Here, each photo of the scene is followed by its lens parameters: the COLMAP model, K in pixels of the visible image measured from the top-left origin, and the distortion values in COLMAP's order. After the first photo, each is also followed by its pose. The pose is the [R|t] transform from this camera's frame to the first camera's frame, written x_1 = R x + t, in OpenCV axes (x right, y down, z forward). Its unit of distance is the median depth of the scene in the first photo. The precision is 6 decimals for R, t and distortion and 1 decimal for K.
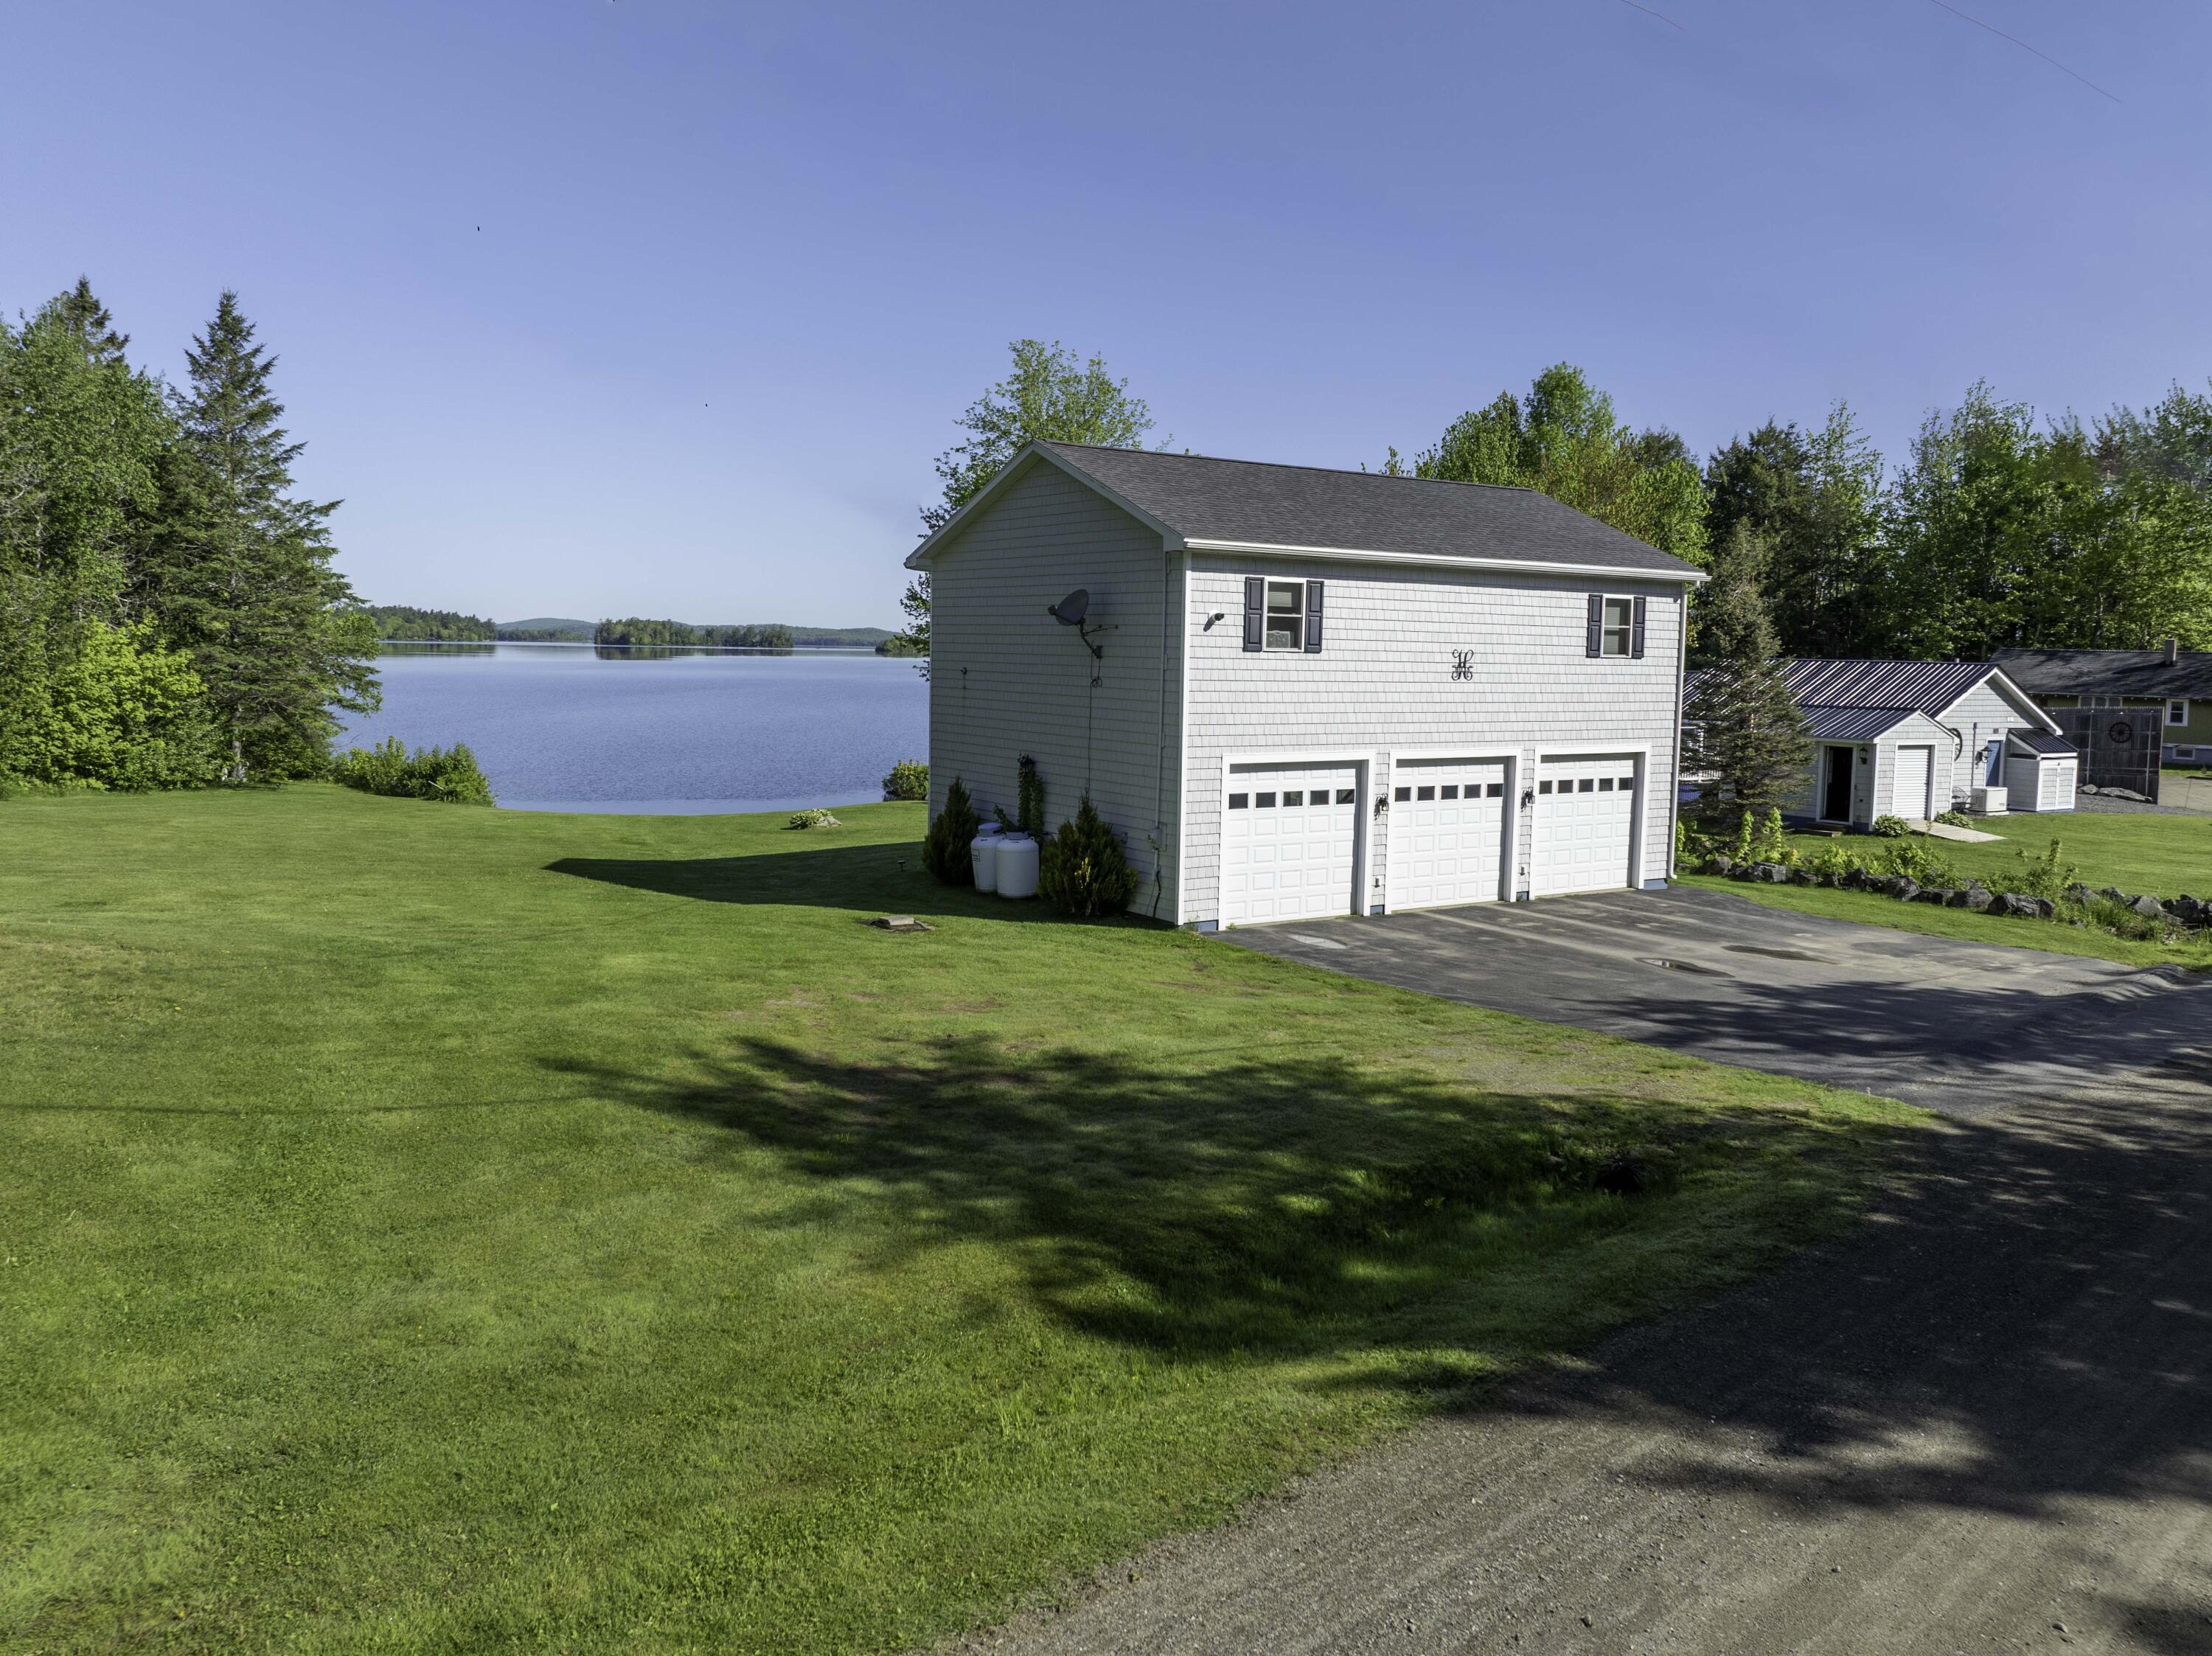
lens RADIAL K [[1663.5, 0, 1113.7], [0, 1663.5, 785.3], [0, 0, 1]] dist [-0.036757, -0.010497]
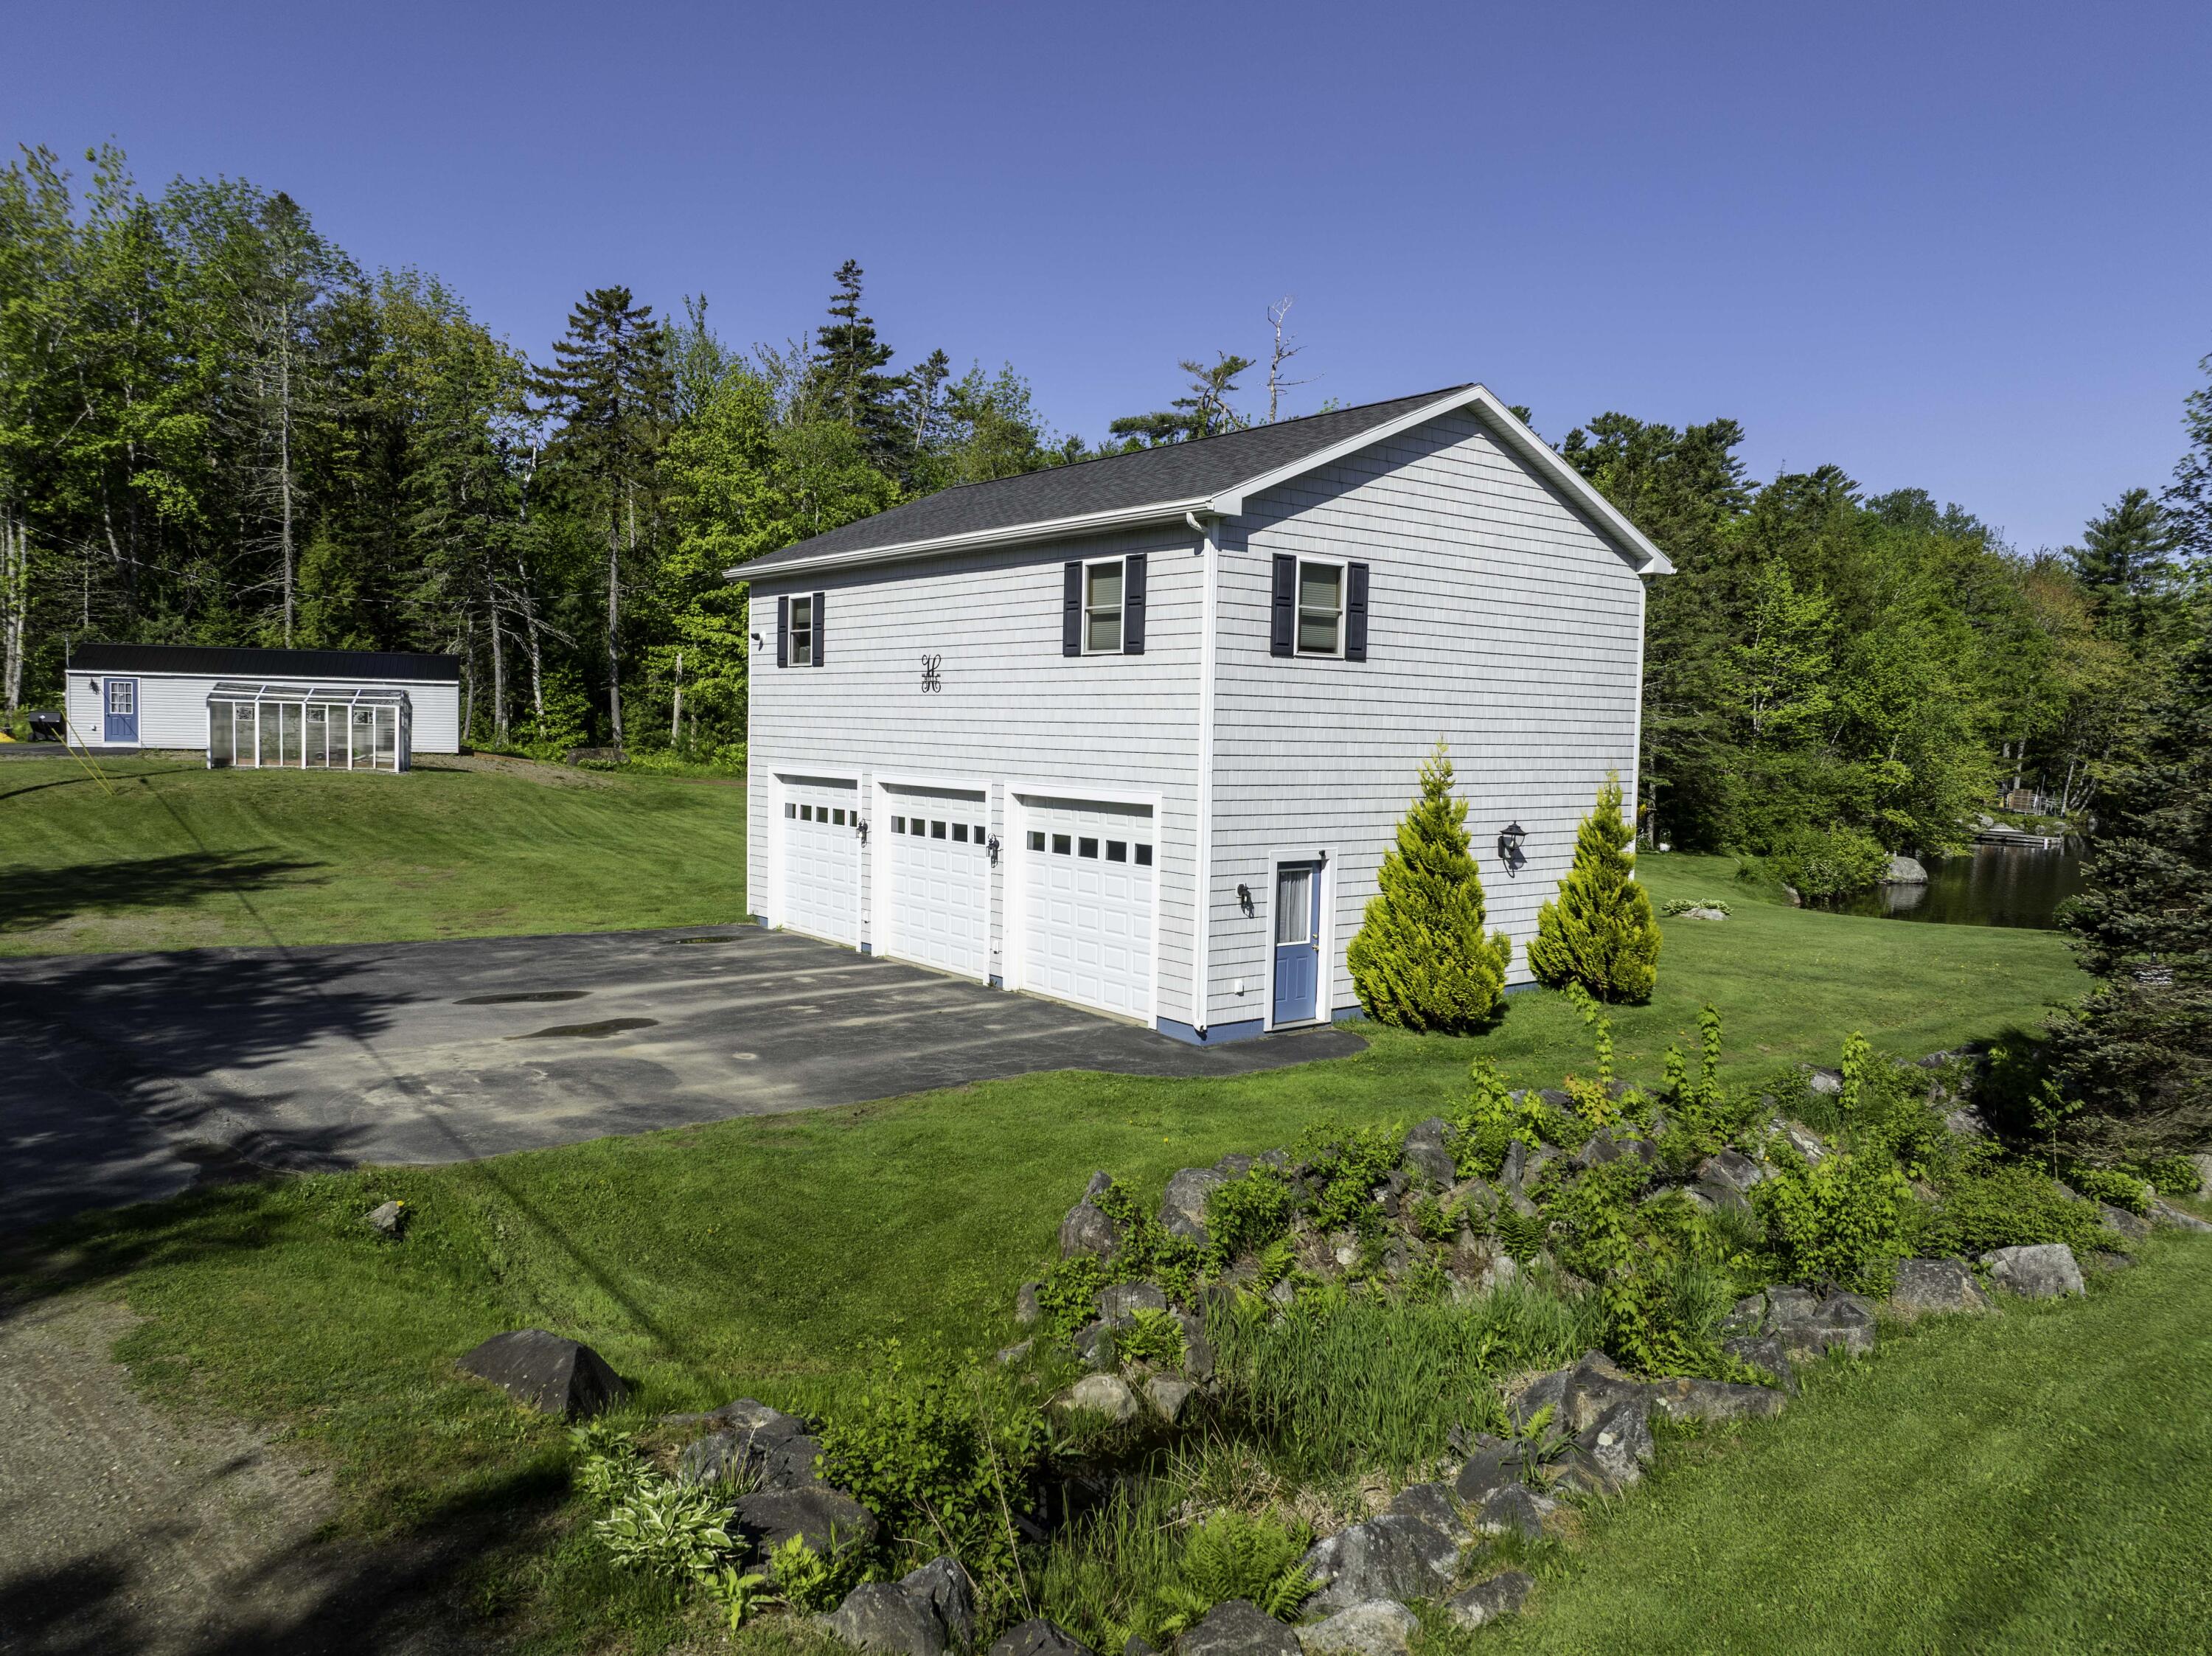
lens RADIAL K [[1570.4, 0, 1102.8], [0, 1570.4, 827.4], [0, 0, 1]] dist [-0.040876, 0.010280]
pose [[0.073734, 0.046363, -0.996200, 0.571919], [-0.103536, 0.993877, 0.038592, -0.020702], [0.991889, 0.100297, 0.078083, 0.596637]]
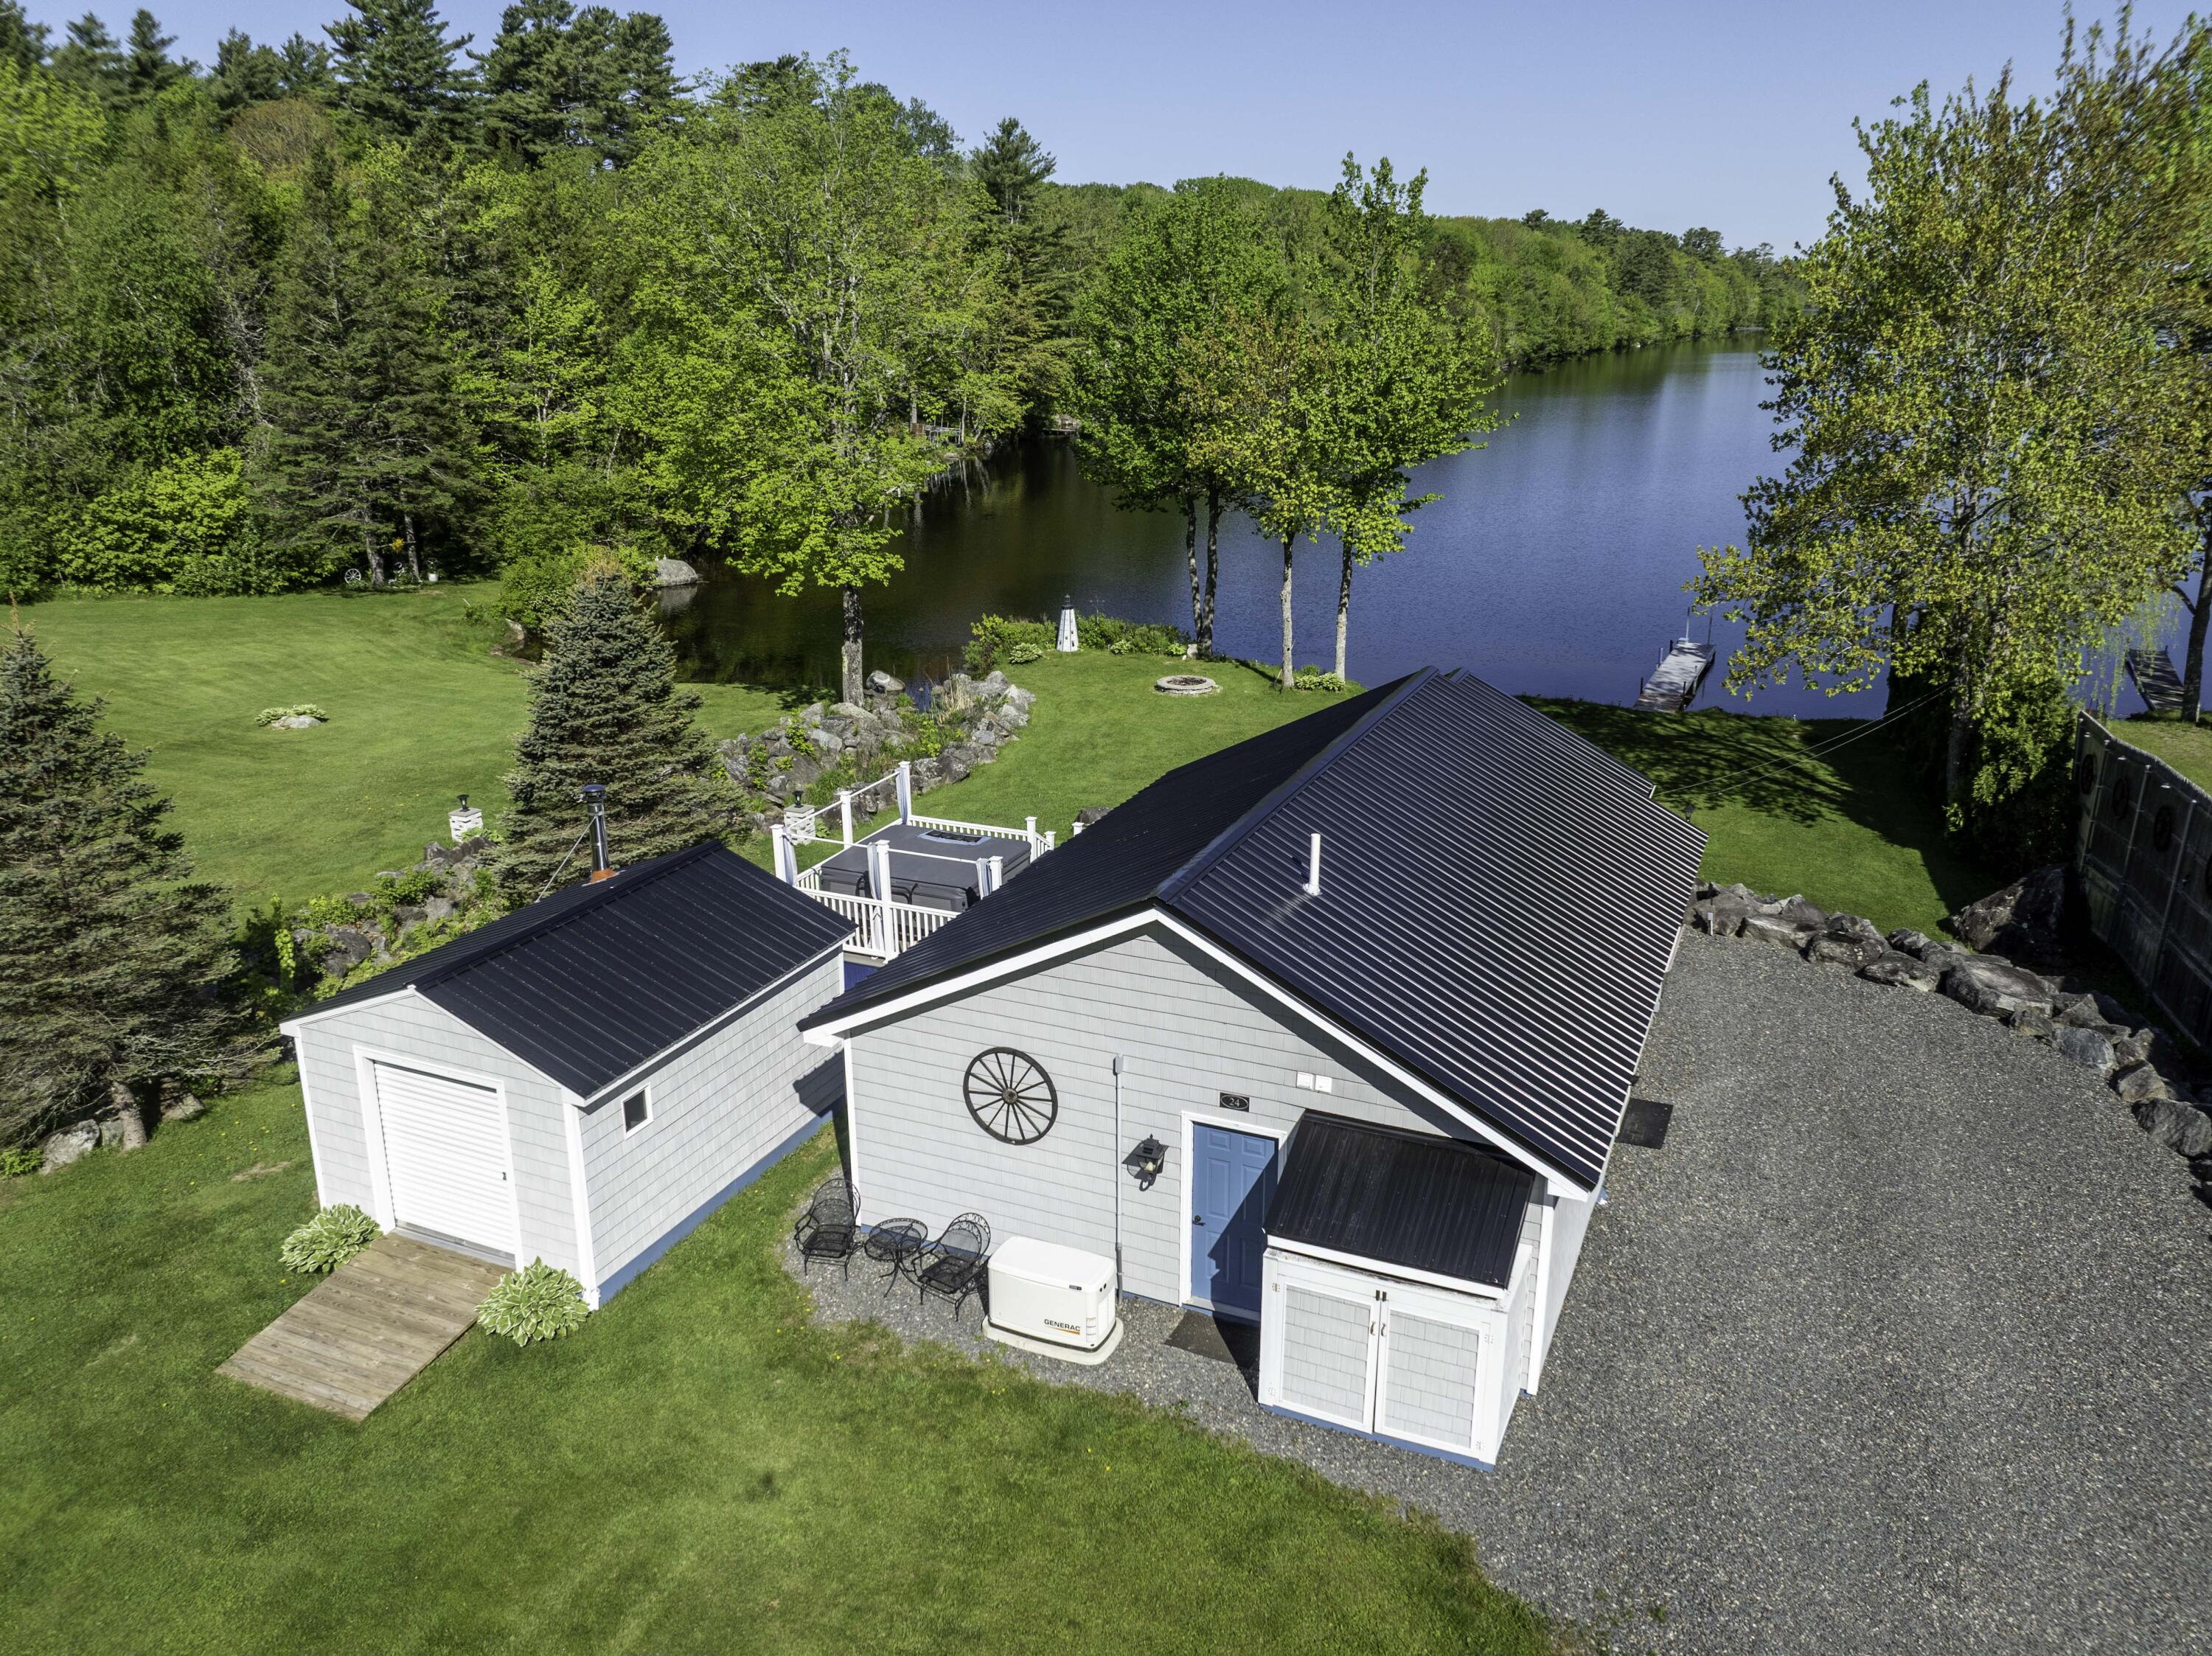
lens RADIAL K [[1655.7, 0, 1104.9], [0, 1655.7, 831.3], [0, 0, 1]] dist [-0.031120, -0.004014]
pose [[0.564937, 0.232803, -0.791612, 0.757865], [-0.050160, 0.967289, 0.248670, -0.156512], [0.823608, -0.100776, 0.558134, 0.816767]]
